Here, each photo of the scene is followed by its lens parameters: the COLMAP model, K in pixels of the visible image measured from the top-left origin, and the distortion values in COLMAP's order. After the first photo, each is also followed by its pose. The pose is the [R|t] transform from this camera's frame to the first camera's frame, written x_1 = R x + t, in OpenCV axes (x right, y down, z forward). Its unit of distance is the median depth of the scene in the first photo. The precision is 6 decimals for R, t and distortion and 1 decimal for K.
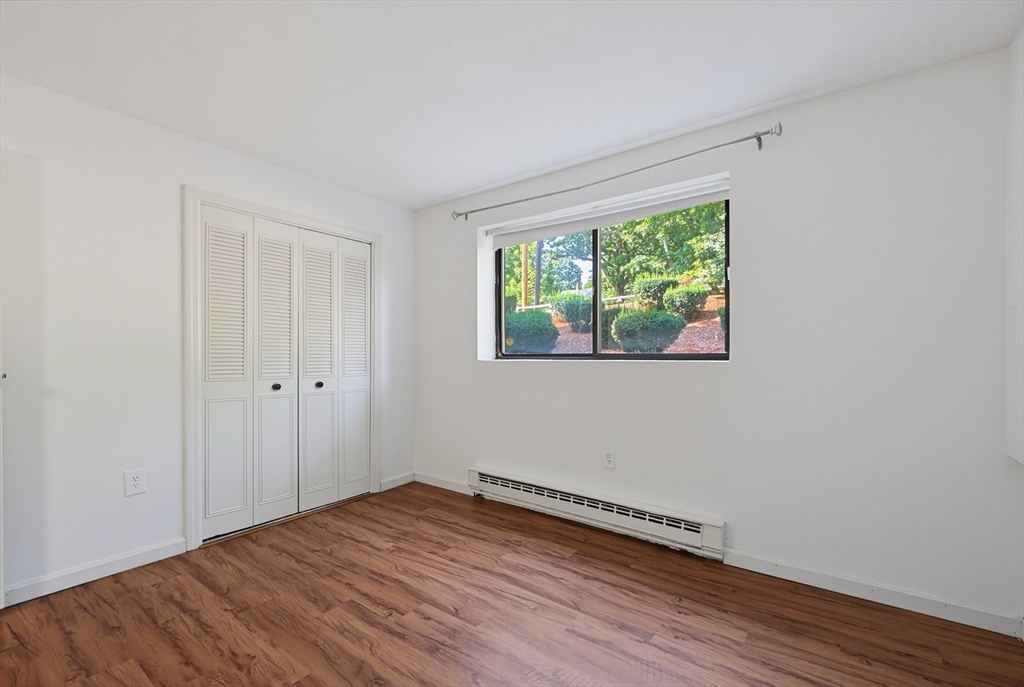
lens RADIAL K [[447.3, 0, 510.0], [0, 447.3, 356.7], [0, 0, 1]] dist [0.004011, -0.003350]
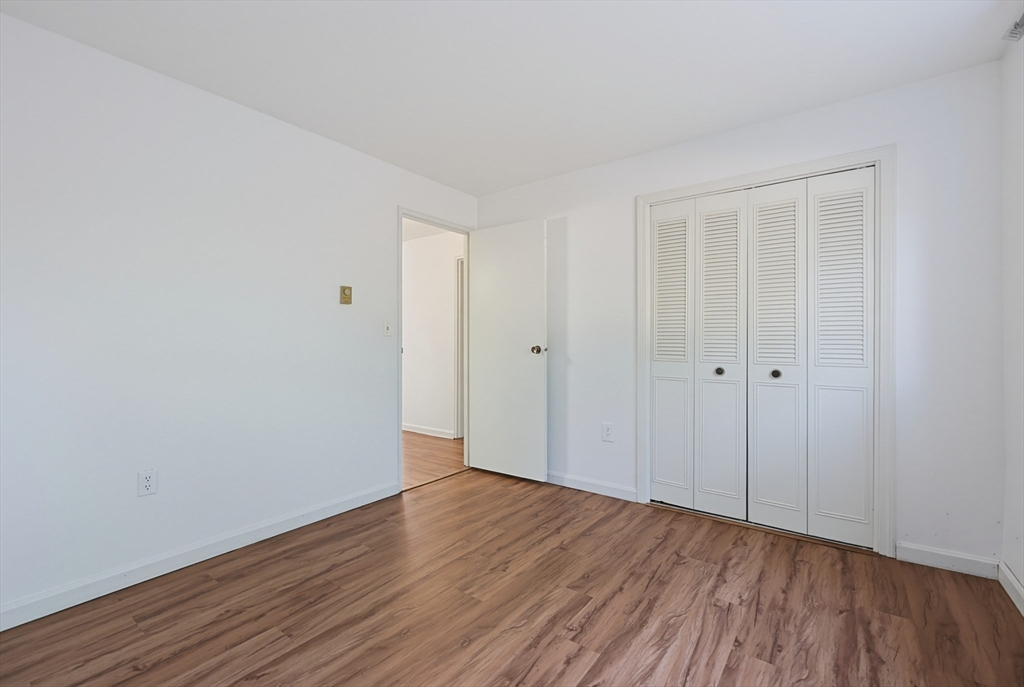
lens RADIAL K [[447.3, 0, 514.5], [0, 447.3, 333.5], [0, 0, 1]] dist [0.004011, -0.003350]
pose [[0.003479, -0.008471, -0.999958, 0.434974], [-0.007673, 0.999934, -0.008497, 0.000376], [0.999965, 0.007703, 0.003414, 0.618688]]
